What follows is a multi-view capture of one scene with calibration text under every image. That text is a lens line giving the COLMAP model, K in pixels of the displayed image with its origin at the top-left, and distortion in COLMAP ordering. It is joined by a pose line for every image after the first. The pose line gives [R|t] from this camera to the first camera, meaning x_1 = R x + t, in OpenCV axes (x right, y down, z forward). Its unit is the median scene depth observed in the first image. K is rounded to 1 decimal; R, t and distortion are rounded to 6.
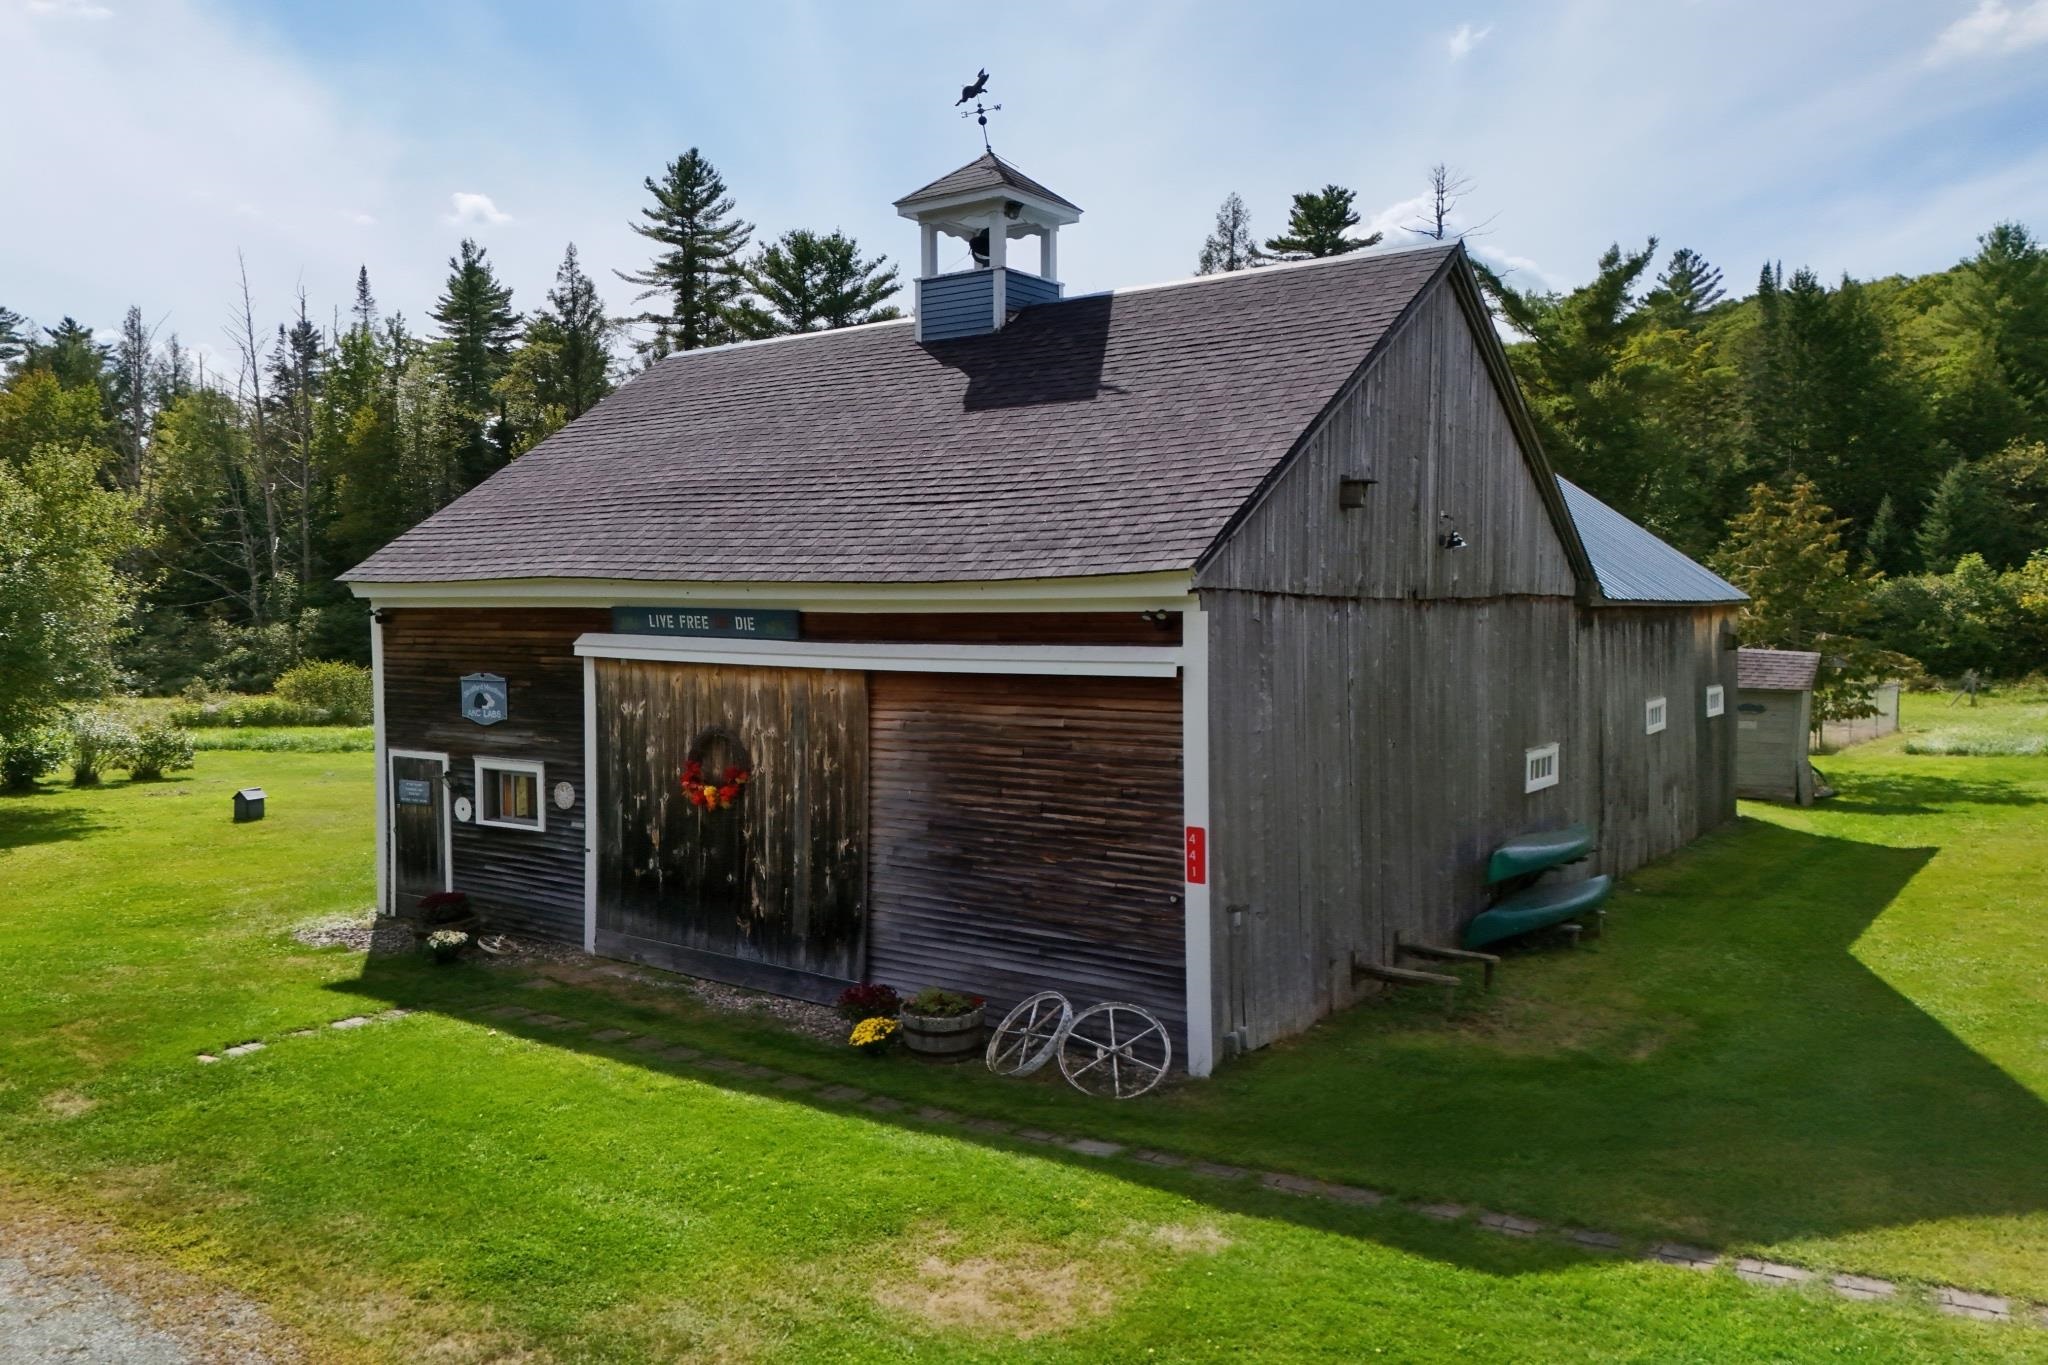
lens RADIAL K [[1498.2, 0, 1026.7], [0, 1498.2, 688.5], [0, 0, 1]] dist [0.071275, -0.065929]
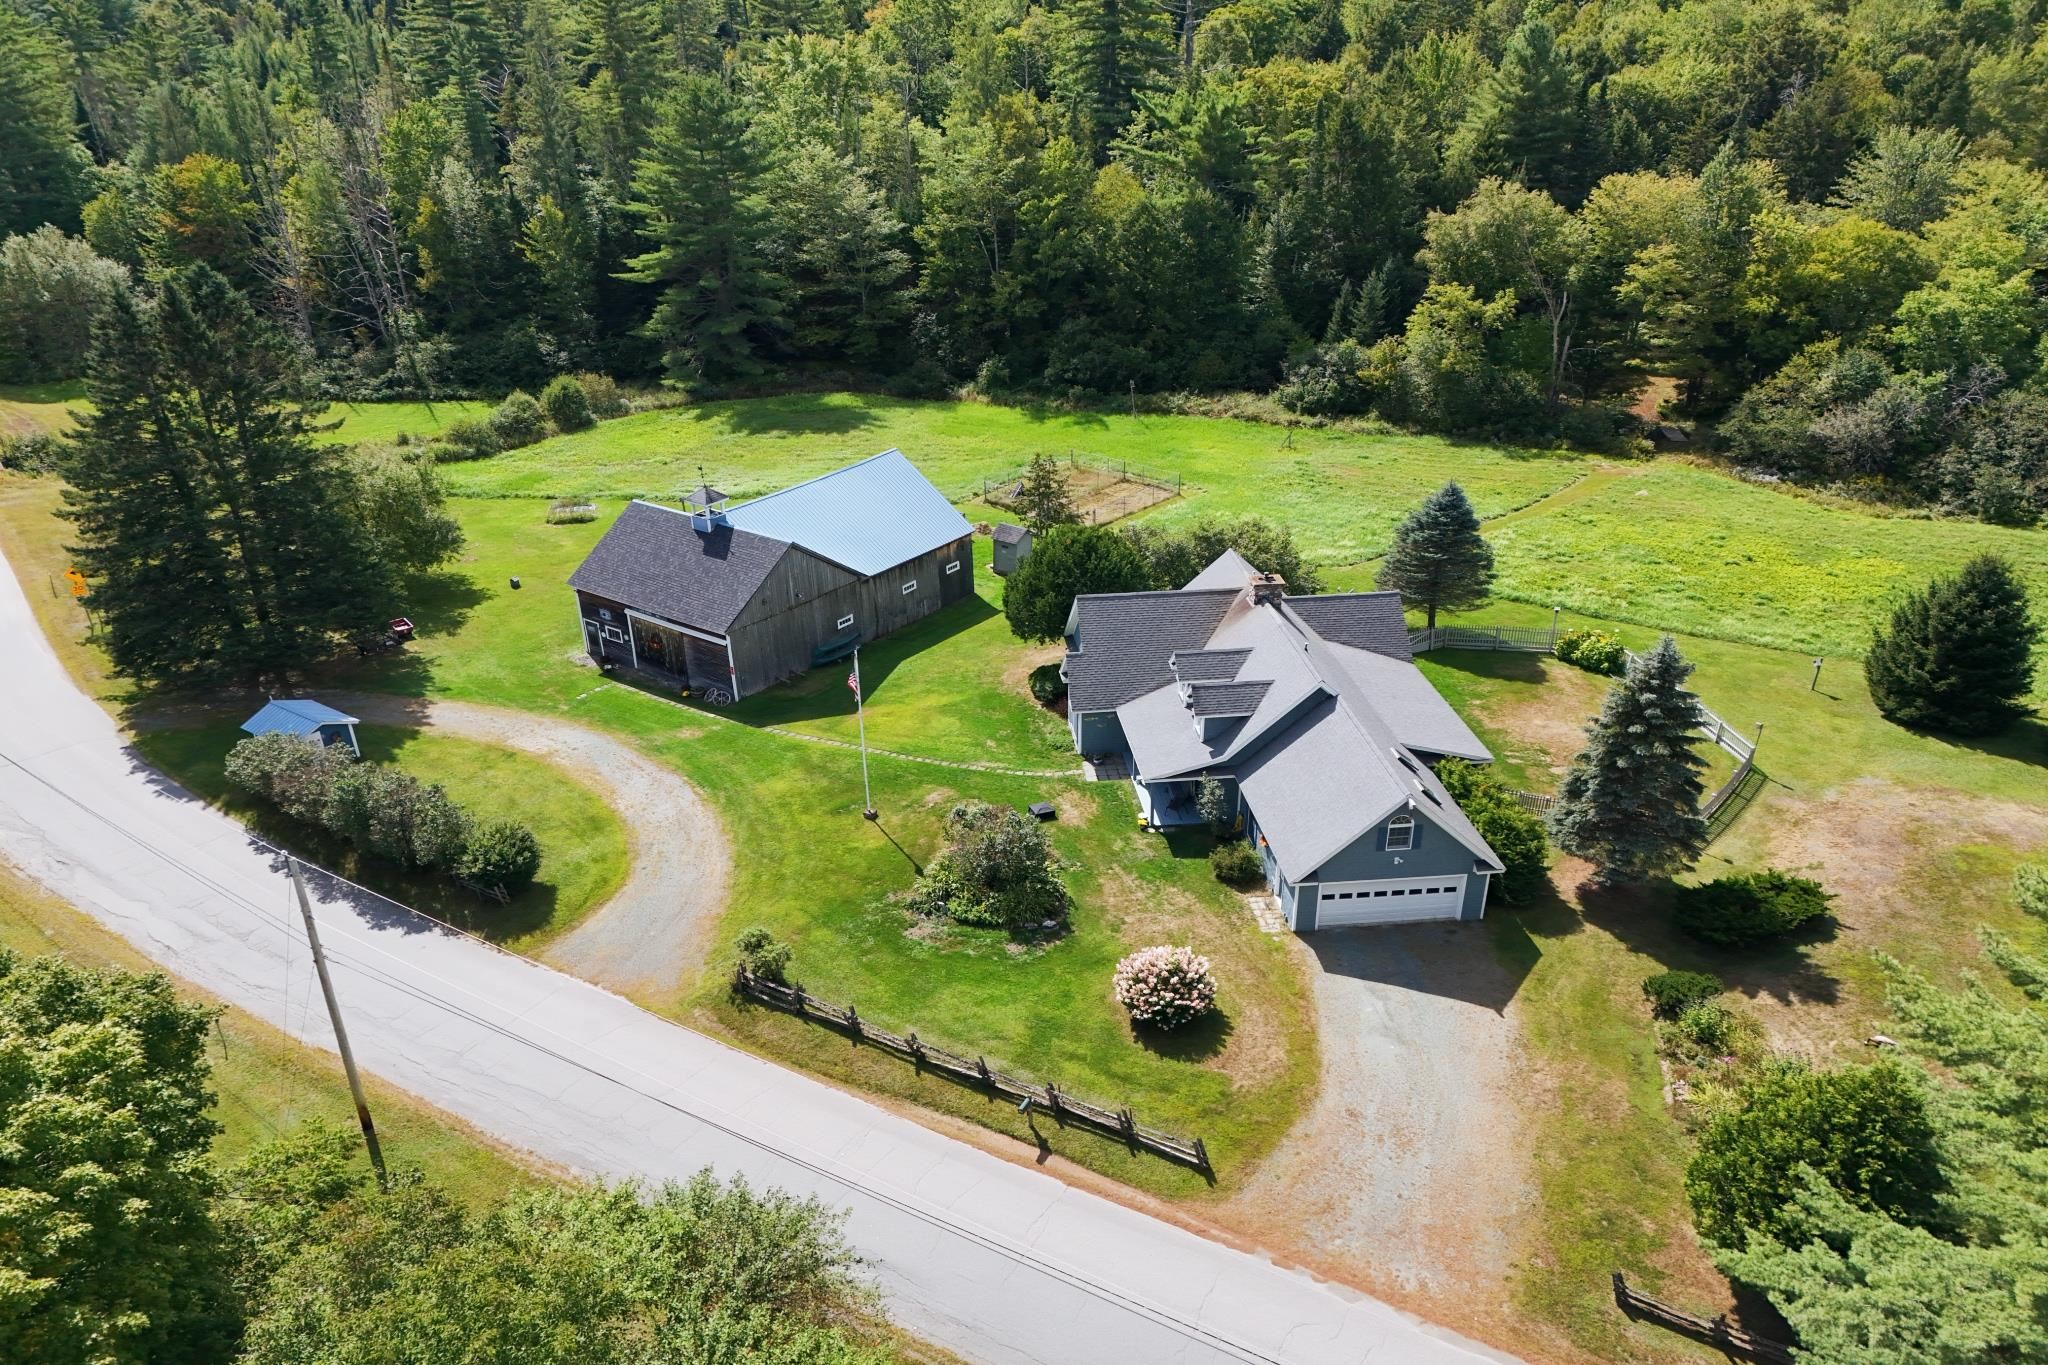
lens RADIAL K [[1498.2, 0, 1023.1], [0, 1498.2, 704.5], [0, 0, 1]] dist [0.071275, -0.065929]
pose [[0.999990, -0.003496, 0.002743, 1.013875], [0.002234, 0.929109, 0.369799, -1.608832], [-0.003842, -0.369790, 0.929108, -3.799871]]
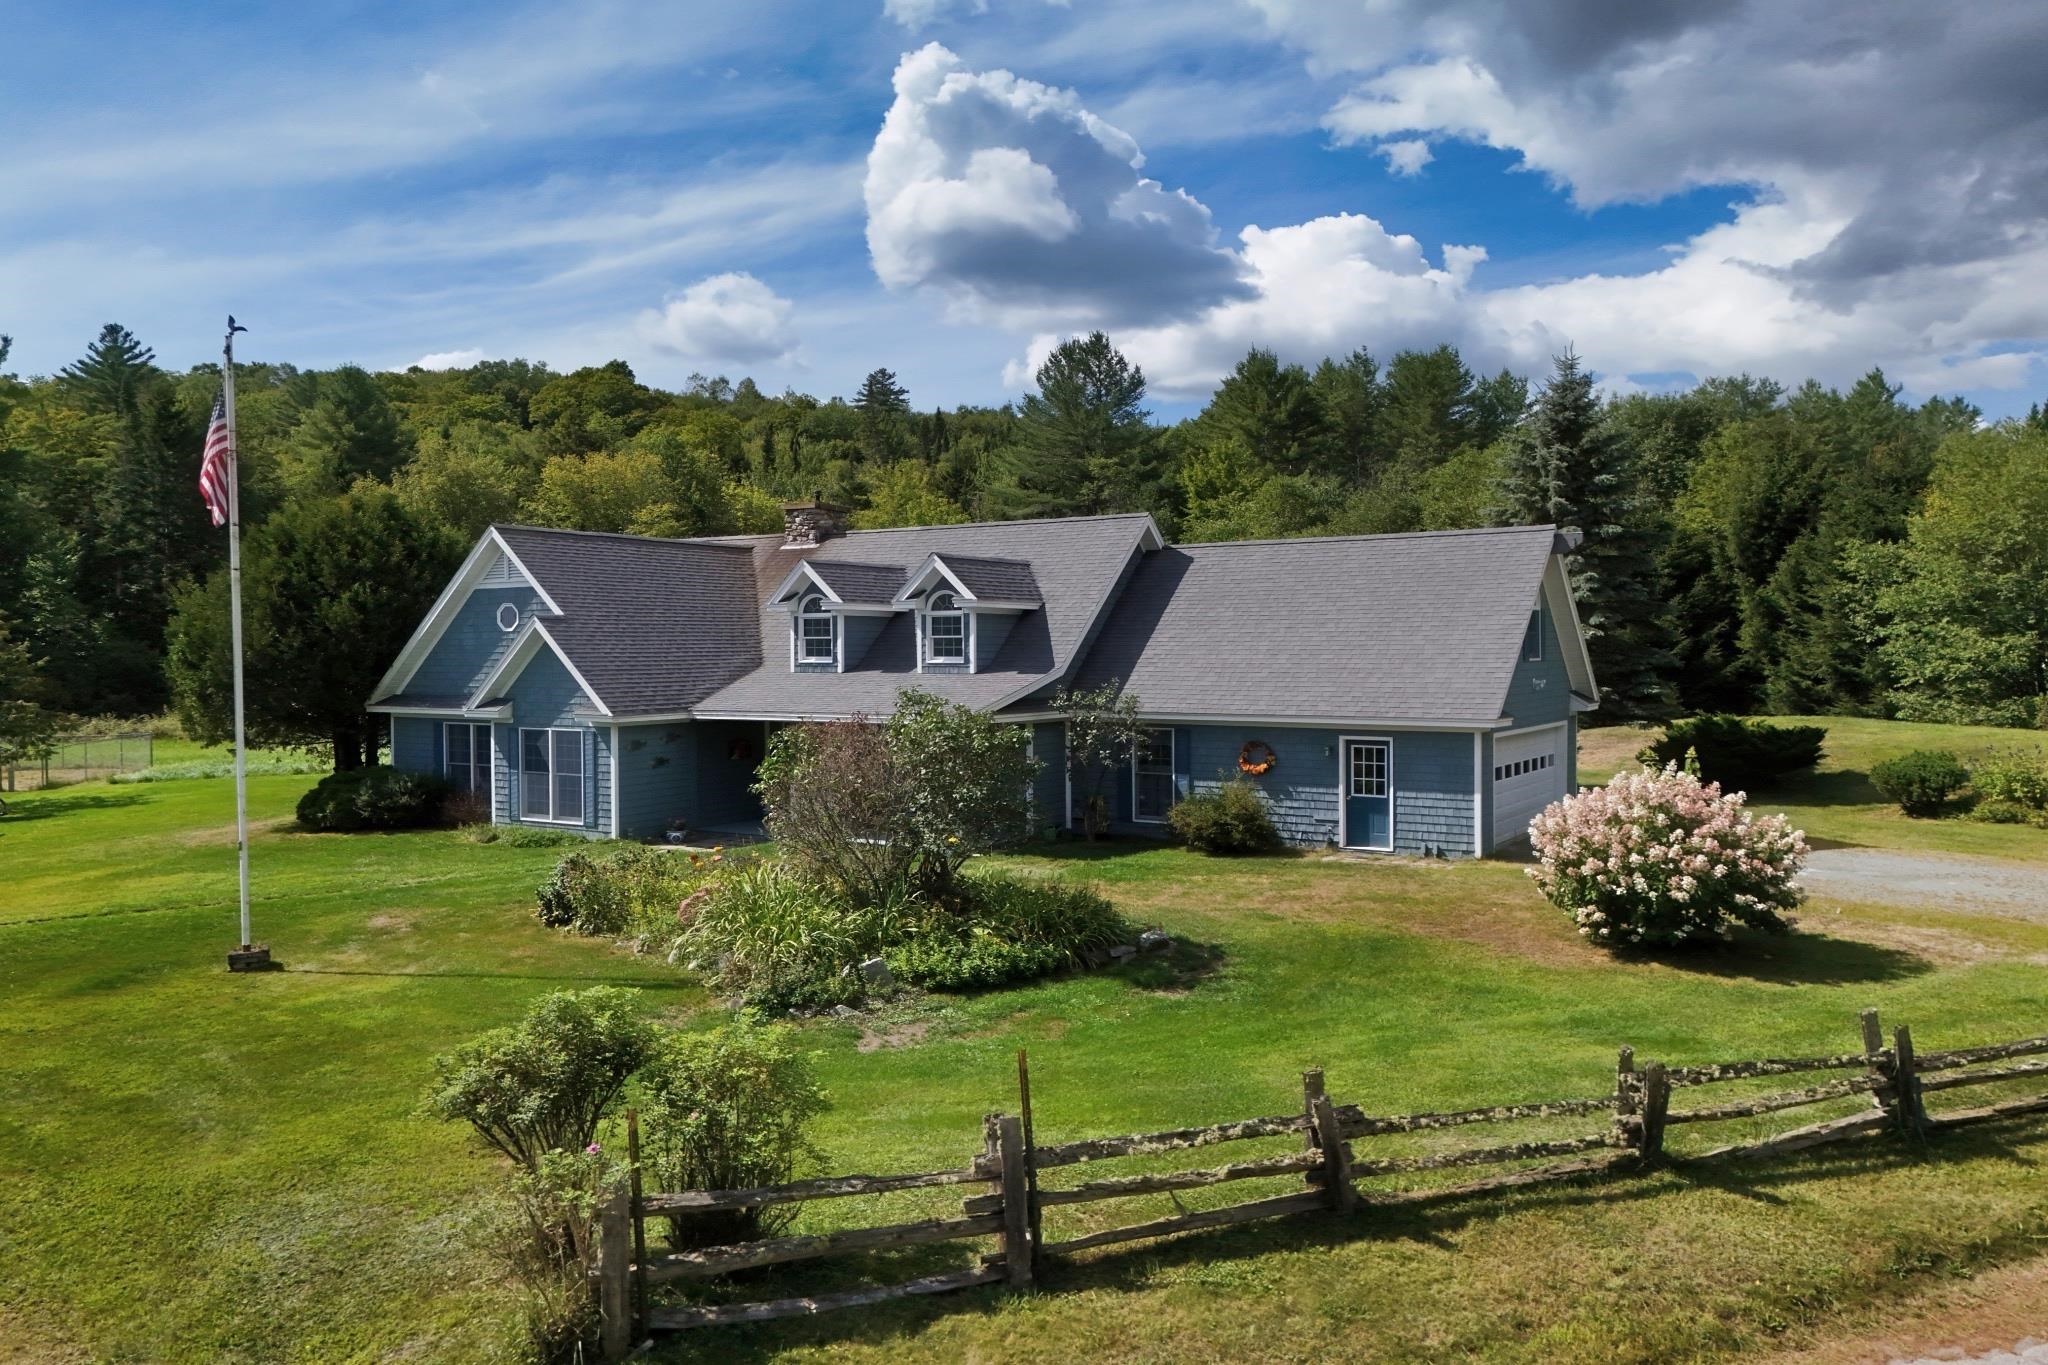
lens RADIAL K [[1498.2, 0, 1028.1], [0, 1498.2, 673.7], [0, 0, 1]] dist [0.071275, -0.065929]
pose [[0.623922, -0.016635, 0.781310, 0.035316], [0.051797, 0.998455, -0.020106, 0.032701], [-0.779768, 0.053014, 0.623820, -1.327495]]
